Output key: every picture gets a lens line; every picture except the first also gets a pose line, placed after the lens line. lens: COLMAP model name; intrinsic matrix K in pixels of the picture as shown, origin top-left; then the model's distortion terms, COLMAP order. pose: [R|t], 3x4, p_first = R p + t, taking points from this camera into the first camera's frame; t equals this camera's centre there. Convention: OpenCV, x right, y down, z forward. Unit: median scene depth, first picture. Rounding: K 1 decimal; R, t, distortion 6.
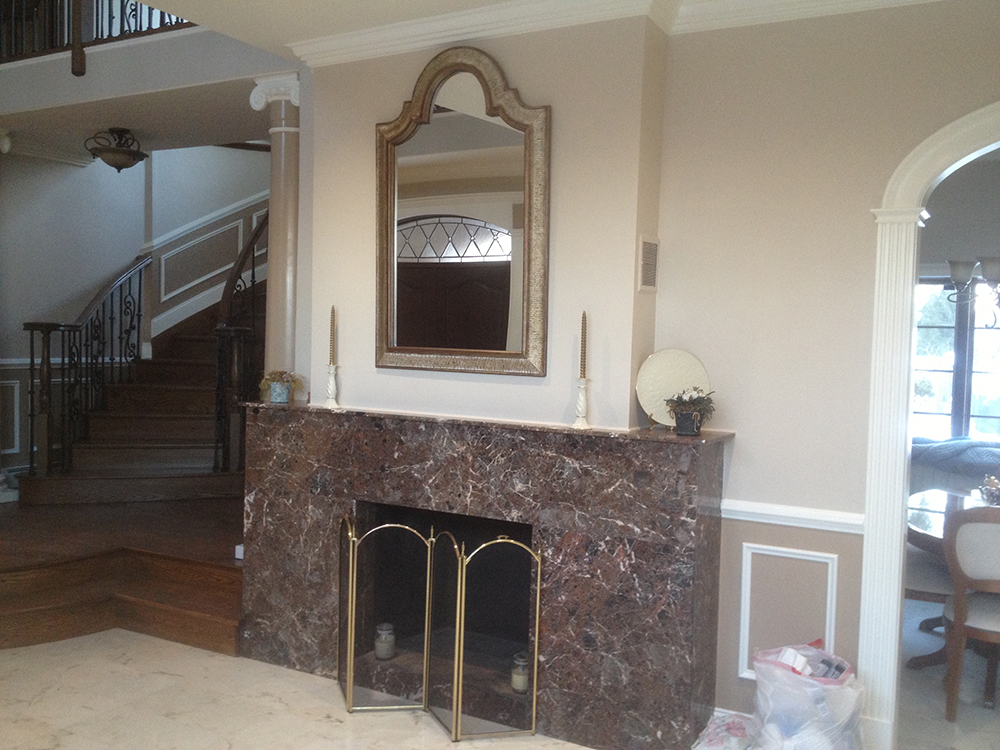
lens RADIAL K [[929.0, 0, 500.0], [0, 929.0, 375.0], [0, 0, 1]] dist [0.141605, -0.359391]
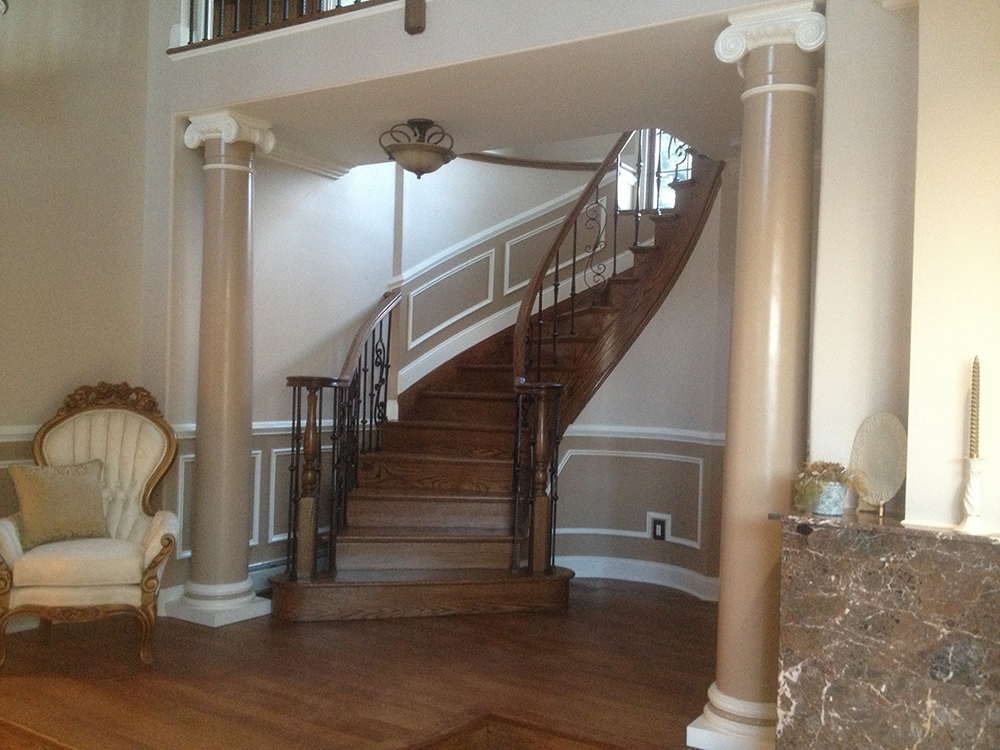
lens RADIAL K [[940.1, 0, 496.4], [0, 940.1, 376.0], [0, 0, 1]] dist [0.150518, -0.326664]
pose [[0.997663, 0.006355, -0.068026, -0.289762], [-0.009765, 0.998706, -0.049917, -0.019596], [0.067620, 0.050464, 0.996434, 0.254925]]
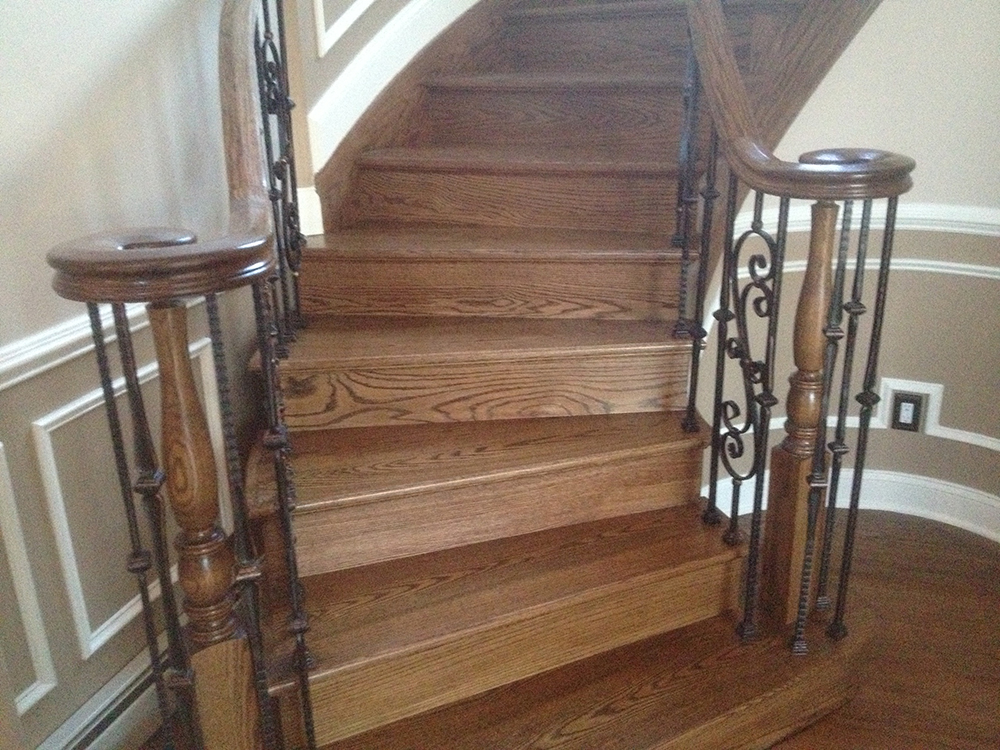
lens RADIAL K [[940.1, 0, 496.4], [0, 940.1, 376.0], [0, 0, 1]] dist [0.150518, -0.326664]
pose [[0.982041, -0.110420, 0.152977, -0.458111], [0.059878, 0.951333, 0.302292, -0.085360], [-0.178911, -0.287703, 0.940860, 0.814255]]
